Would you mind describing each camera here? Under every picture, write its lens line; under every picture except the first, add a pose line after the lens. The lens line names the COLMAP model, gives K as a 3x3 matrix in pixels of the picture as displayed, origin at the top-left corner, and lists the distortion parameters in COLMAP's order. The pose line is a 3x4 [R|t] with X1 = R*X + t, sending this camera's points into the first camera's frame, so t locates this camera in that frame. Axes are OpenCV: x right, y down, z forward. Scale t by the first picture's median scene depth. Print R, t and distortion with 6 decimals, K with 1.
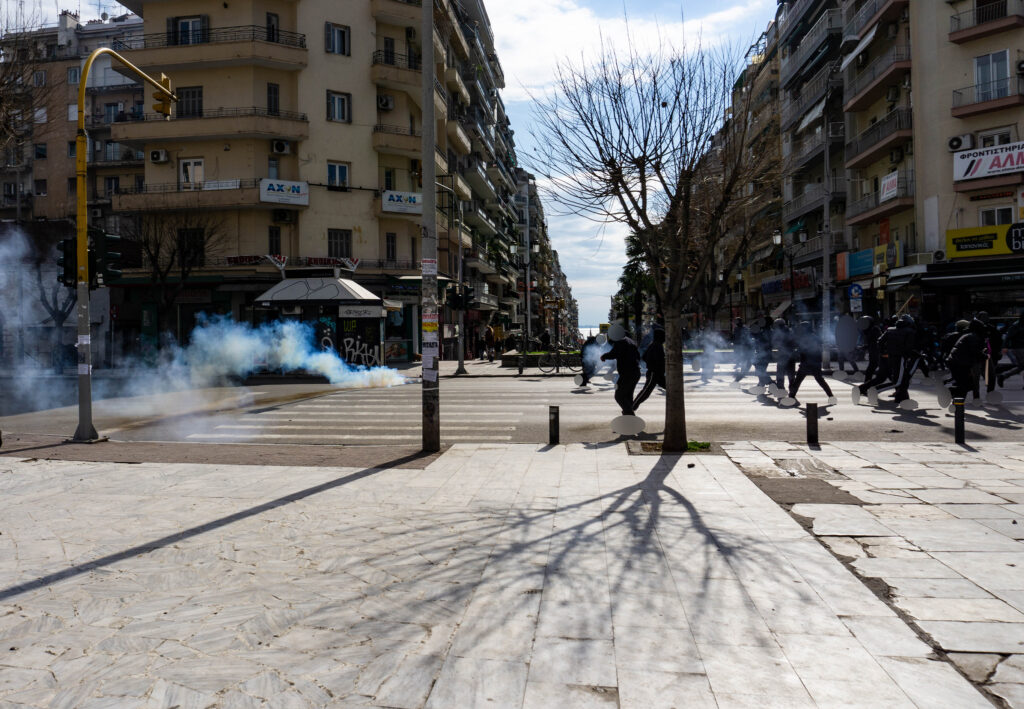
lens RADIAL K [[1029.1, 0, 510.6], [0, 1029.1, 326.5], [0, 0, 1]] dist [-0.049950, 0.033175]
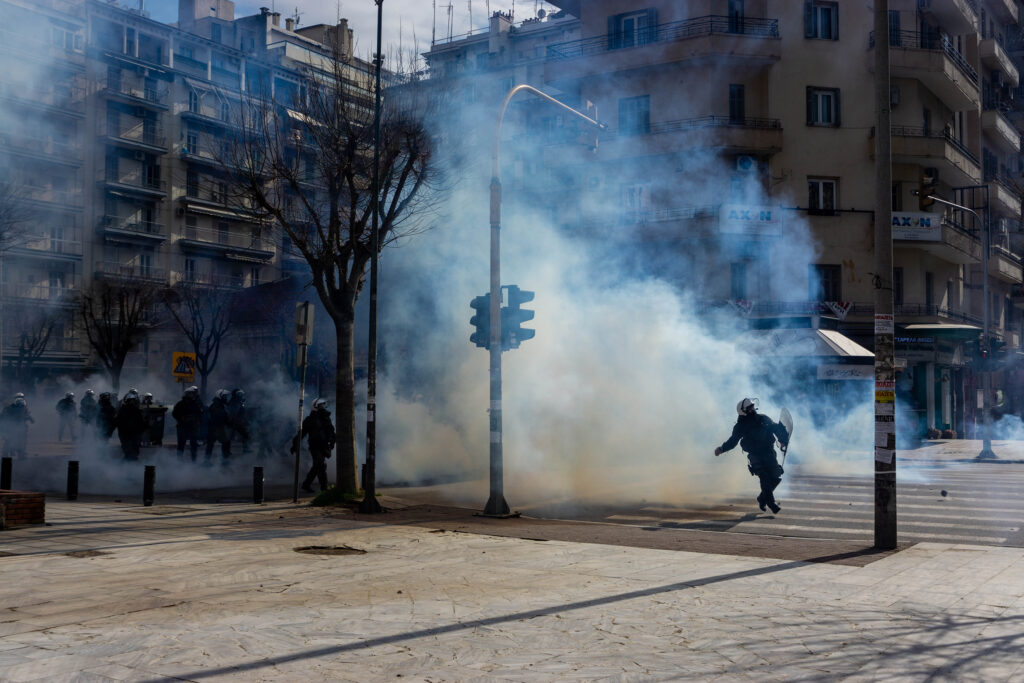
lens RADIAL K [[1325.2, 0, 512.0], [0, 1325.2, 341.5], [0, 0, 1]] dist [-0.005964, 0.057175]
pose [[0.922017, 0.000779, -0.387149, 0.070648], [-0.014895, 0.999329, -0.033461, -0.004832], [0.386863, 0.036618, 0.921410, -0.118122]]
